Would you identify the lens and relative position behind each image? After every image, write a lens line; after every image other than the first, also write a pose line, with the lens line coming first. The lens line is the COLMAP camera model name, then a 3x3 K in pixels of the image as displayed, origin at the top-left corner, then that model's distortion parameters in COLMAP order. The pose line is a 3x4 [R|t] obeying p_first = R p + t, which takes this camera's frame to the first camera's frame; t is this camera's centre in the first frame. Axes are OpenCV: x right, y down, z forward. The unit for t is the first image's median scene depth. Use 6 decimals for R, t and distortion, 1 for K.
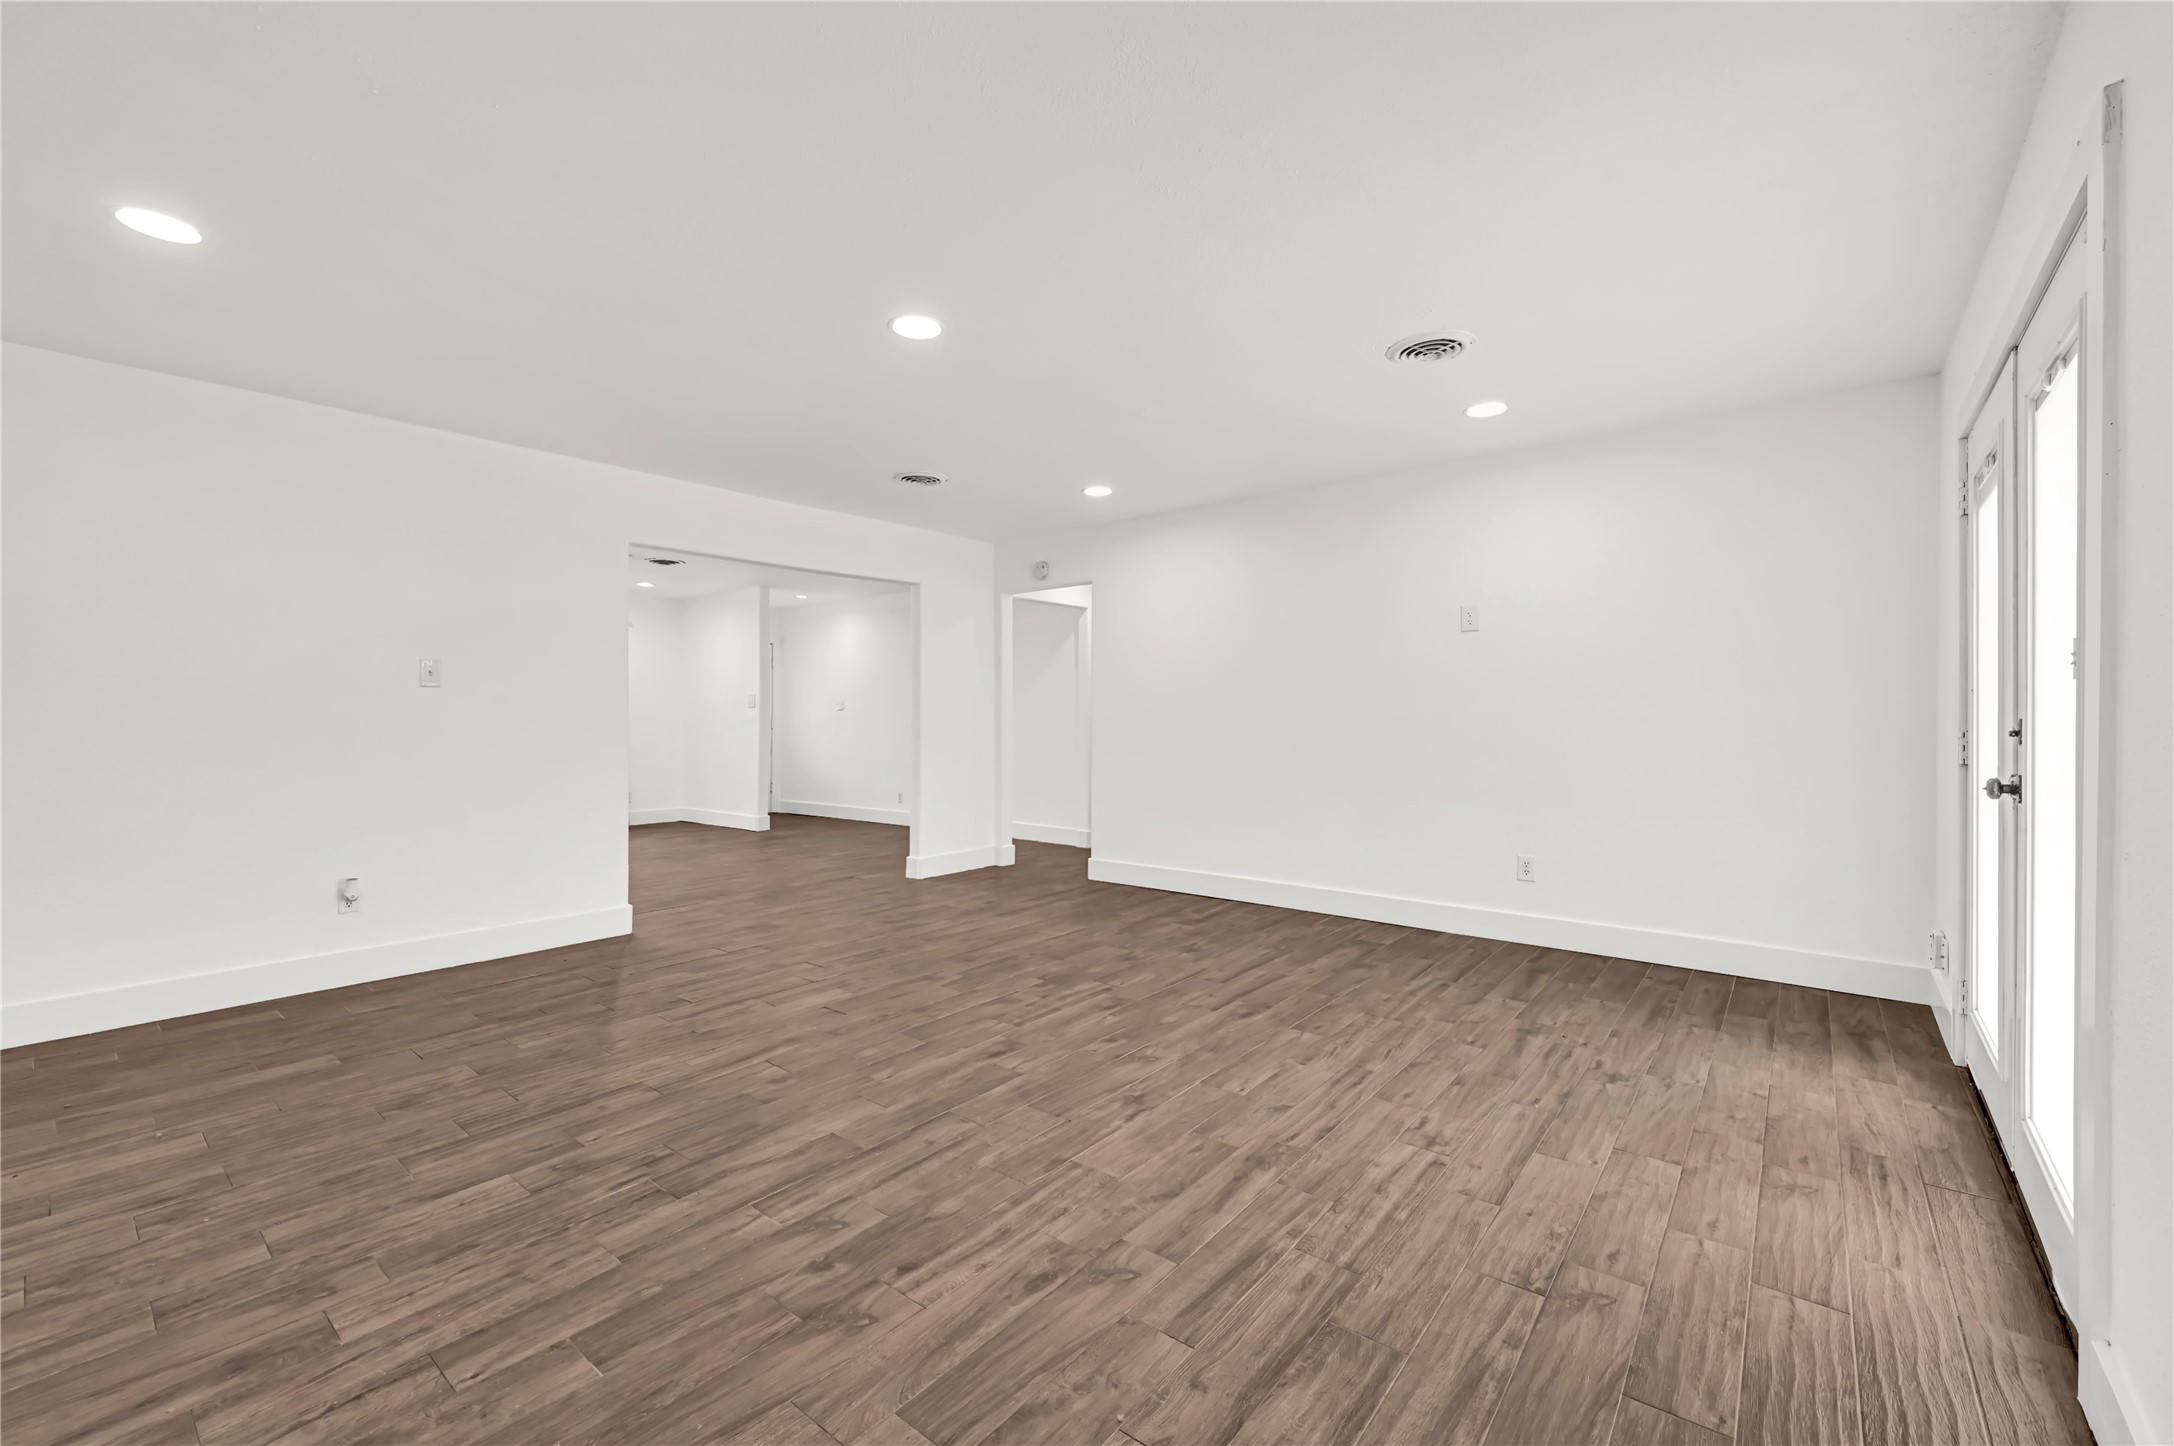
lens RADIAL K [[883.1, 0, 1082.0], [0, 883.1, 685.0], [0, 0, 1]] dist [0.000443, 0.000107]
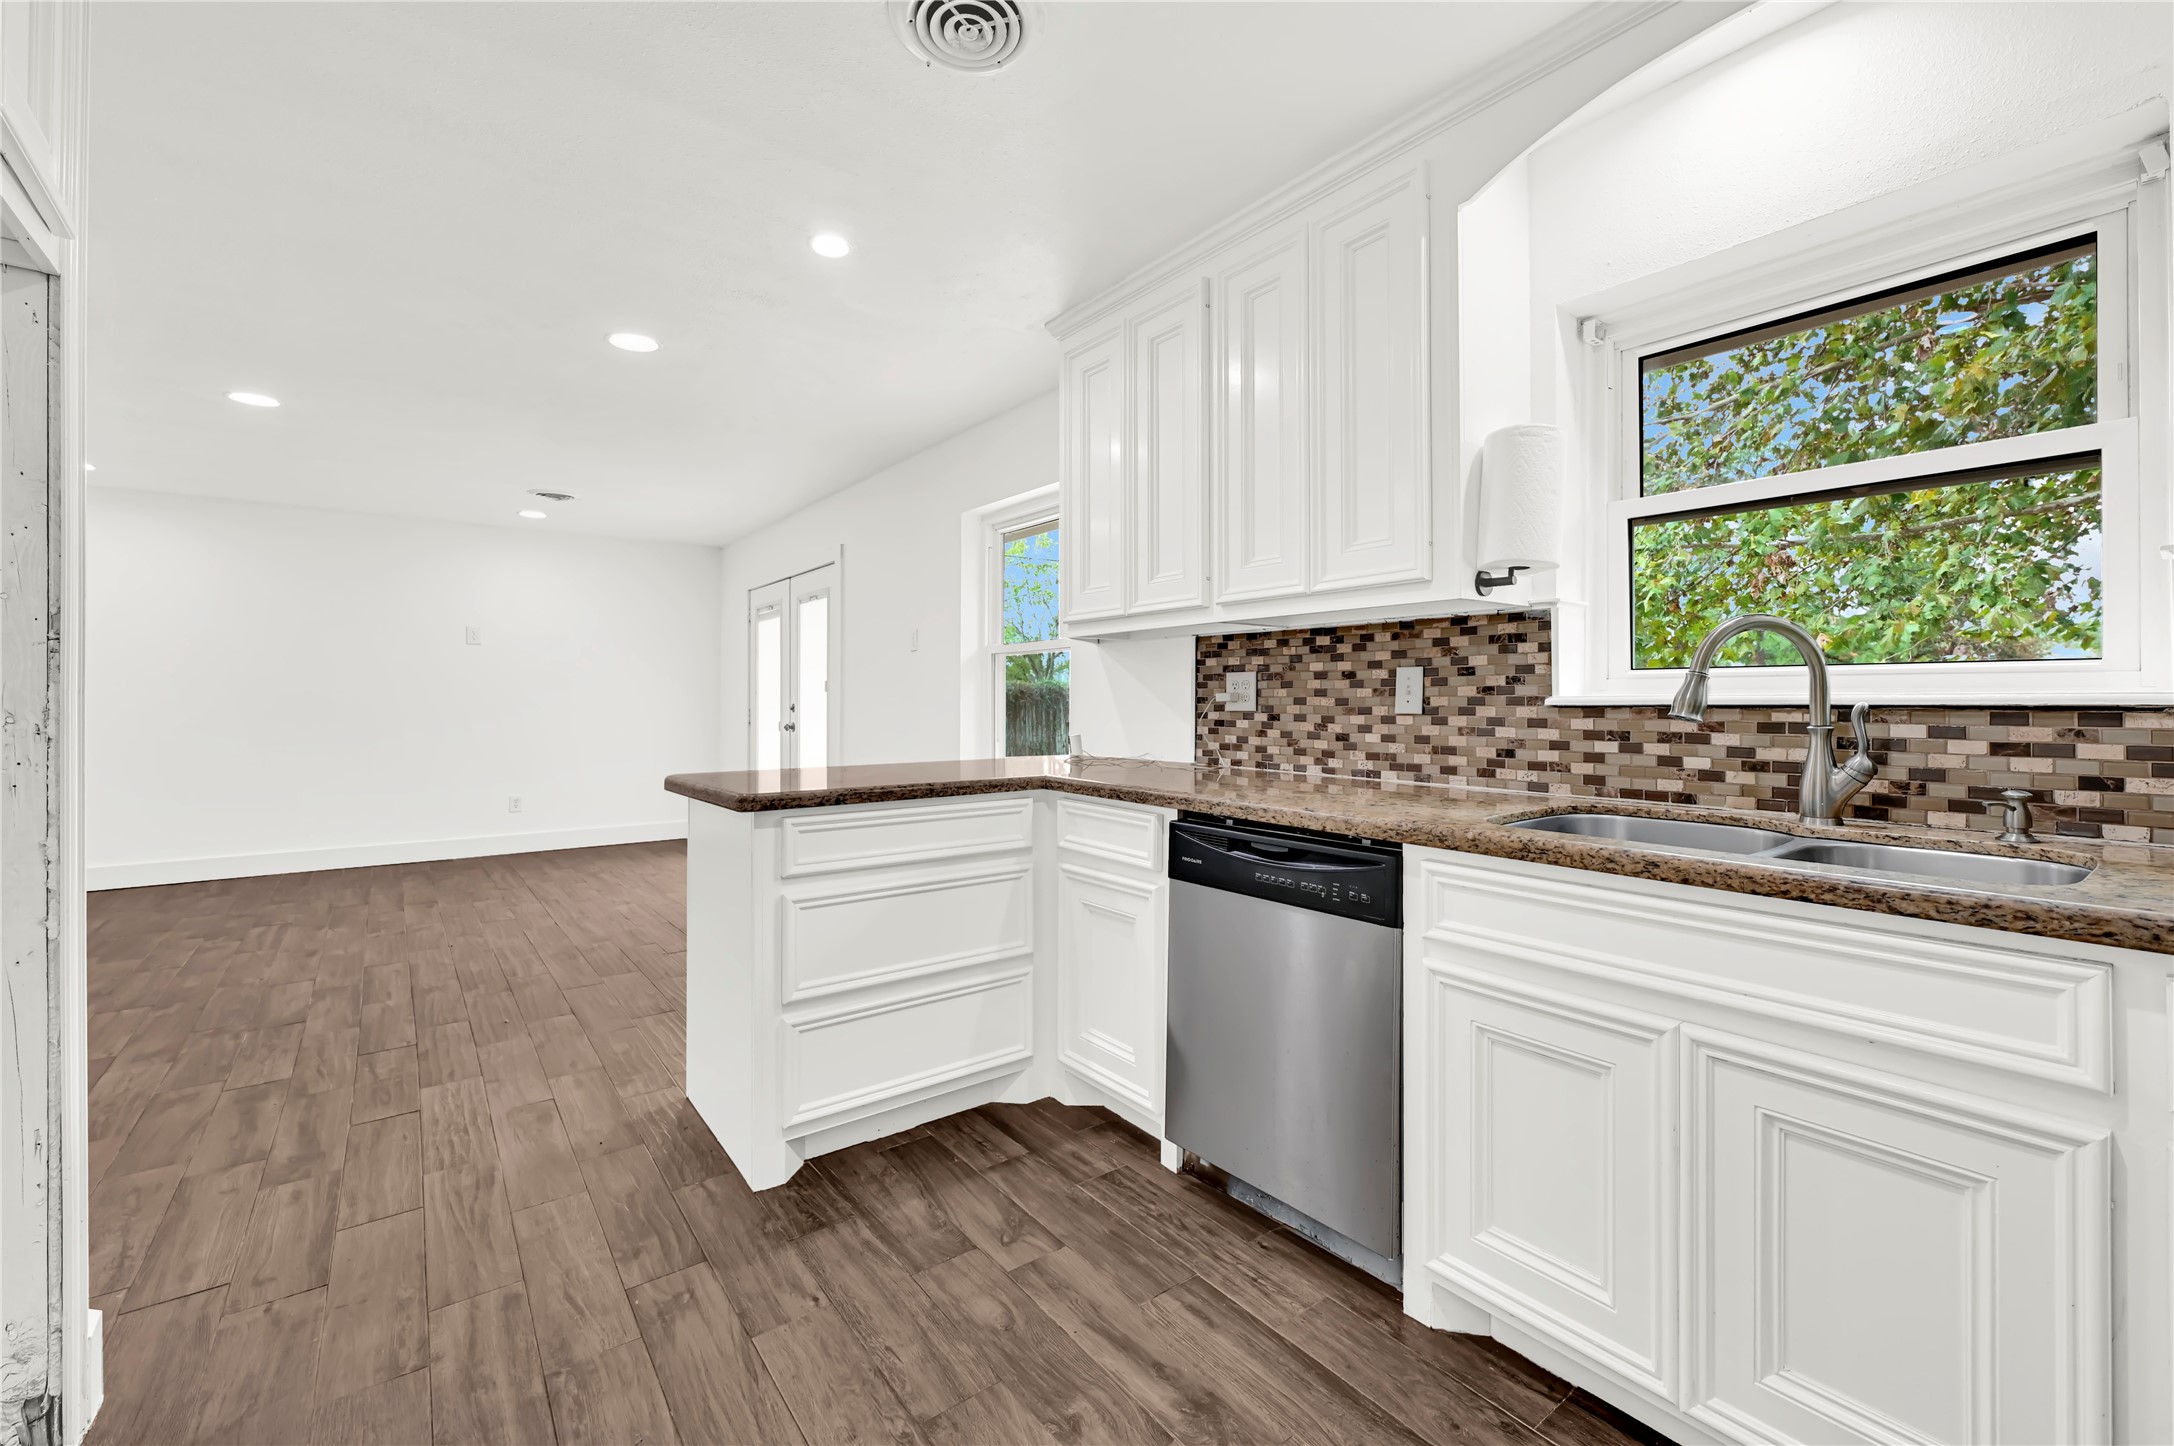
lens RADIAL K [[896.8, 0, 1096.6], [0, 896.8, 692.5], [0, 0, 1]] dist [0.000435, 0.000110]
pose [[0.208399, 0.014410, 0.977938, -1.458622], [-0.035506, 0.999344, -0.007159, -0.017753], [-0.977399, -0.033231, 0.208774, -0.549561]]
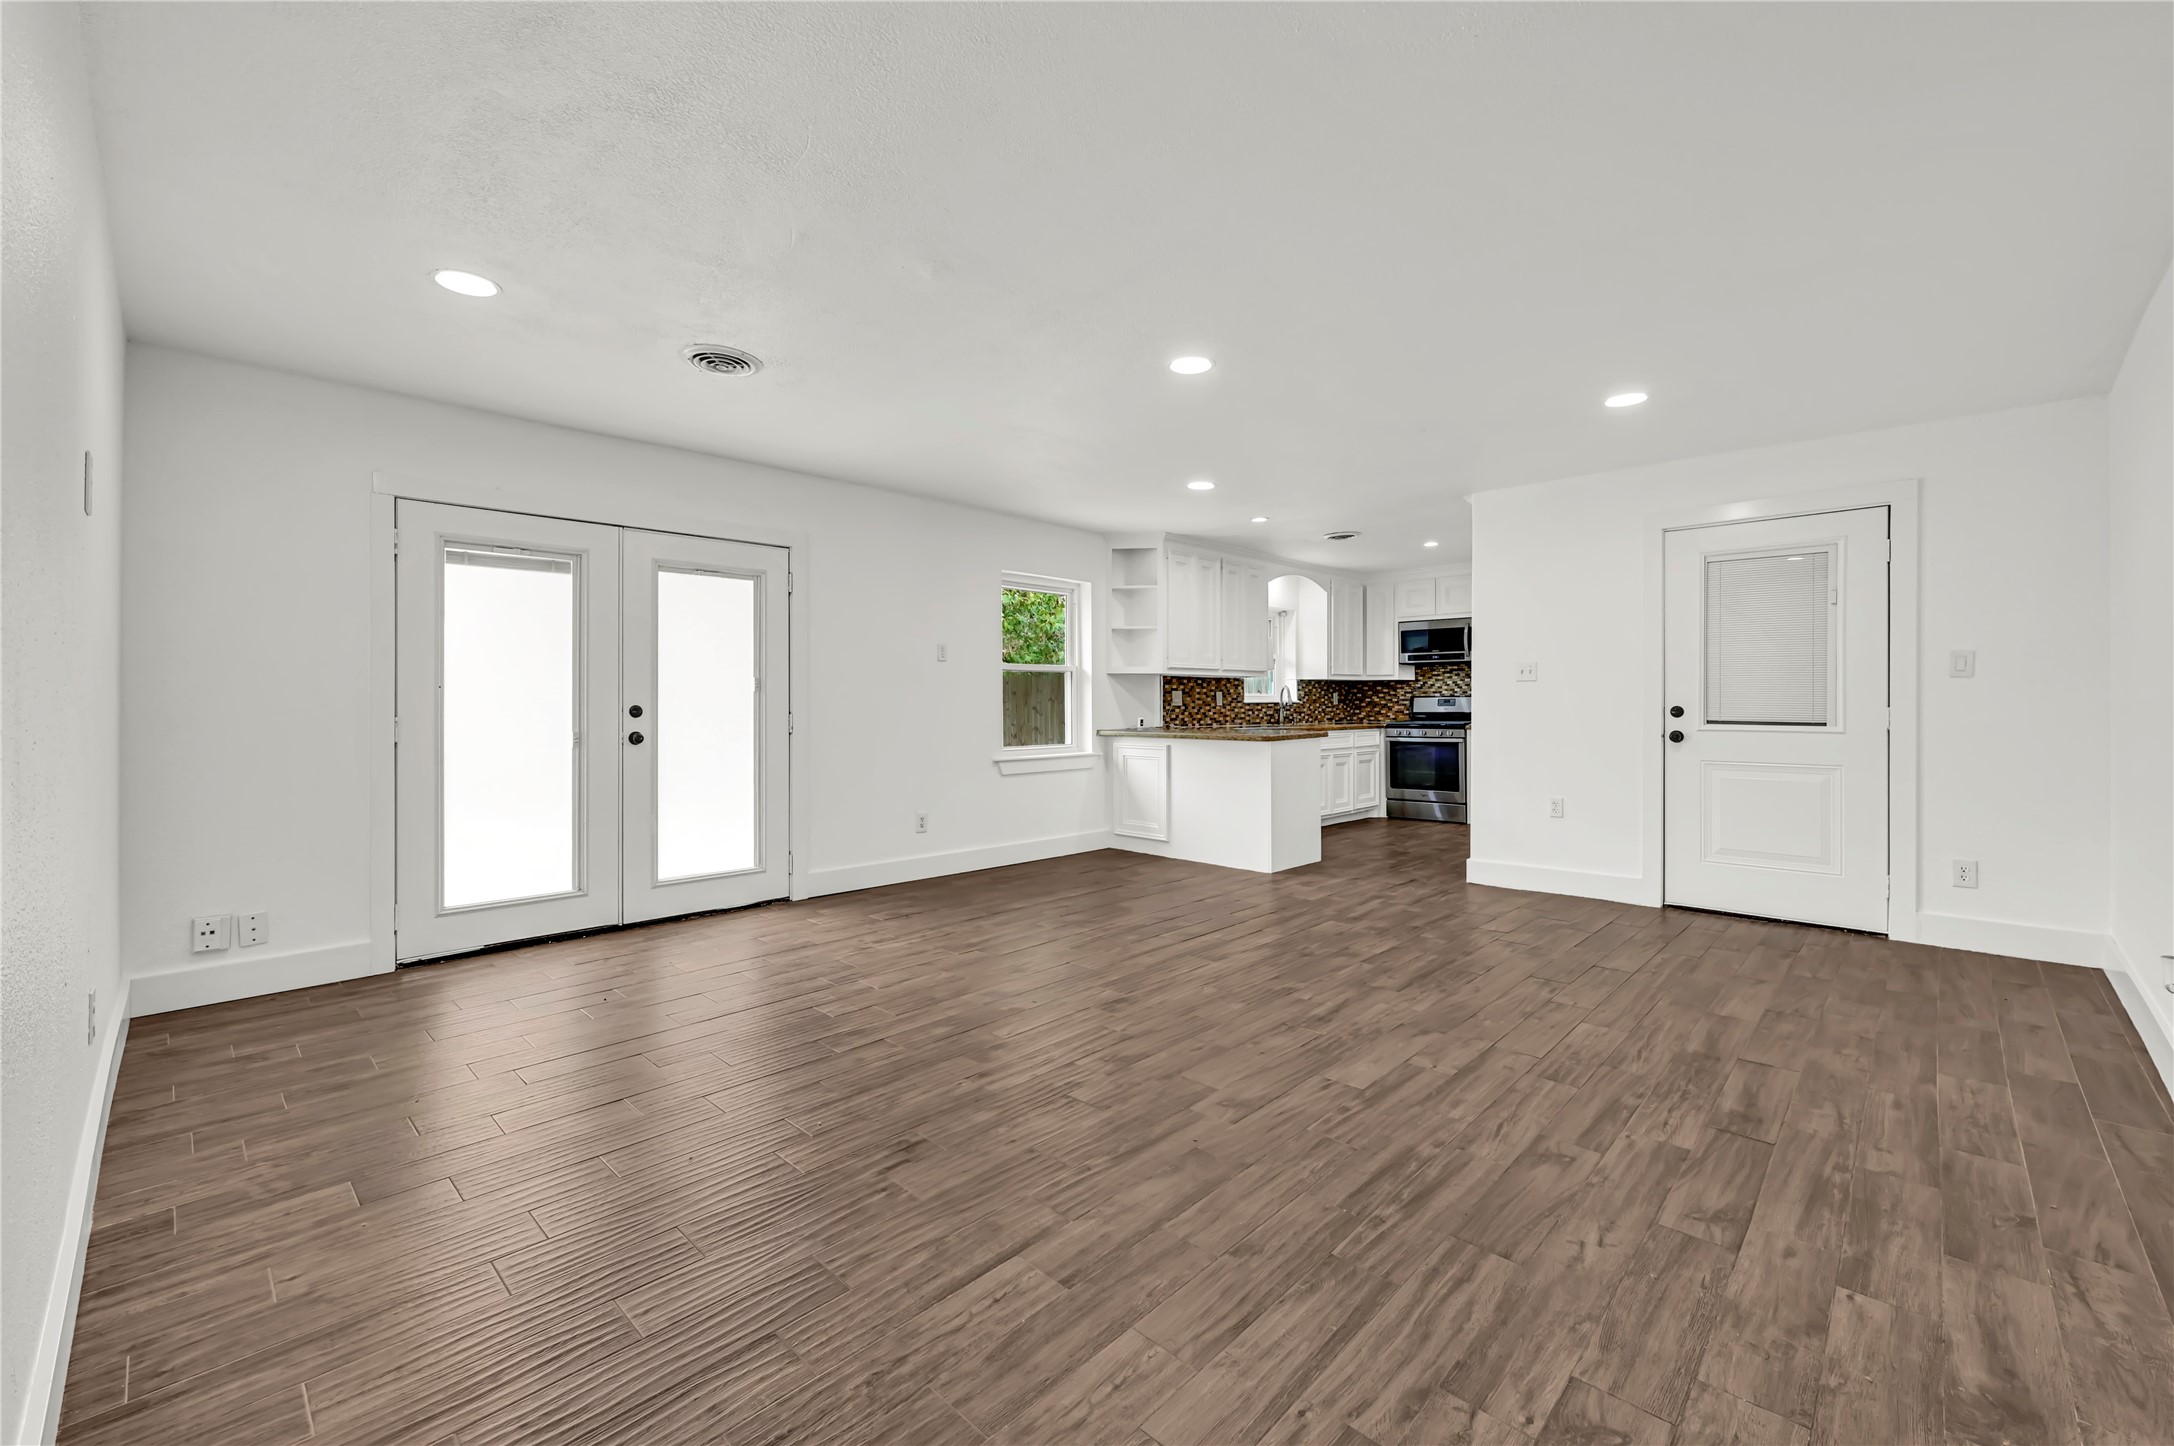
lens RADIAL K [[890.9, 0, 1094.6], [0, 890.9, 703.4], [0, 0, 1]] dist [0.001680, -0.000272]
pose [[-0.998057, 0.006117, 0.062008, -0.167867], [0.003965, 0.999387, -0.034771, 0.091031], [-0.062183, -0.034458, -0.997470, 2.641412]]
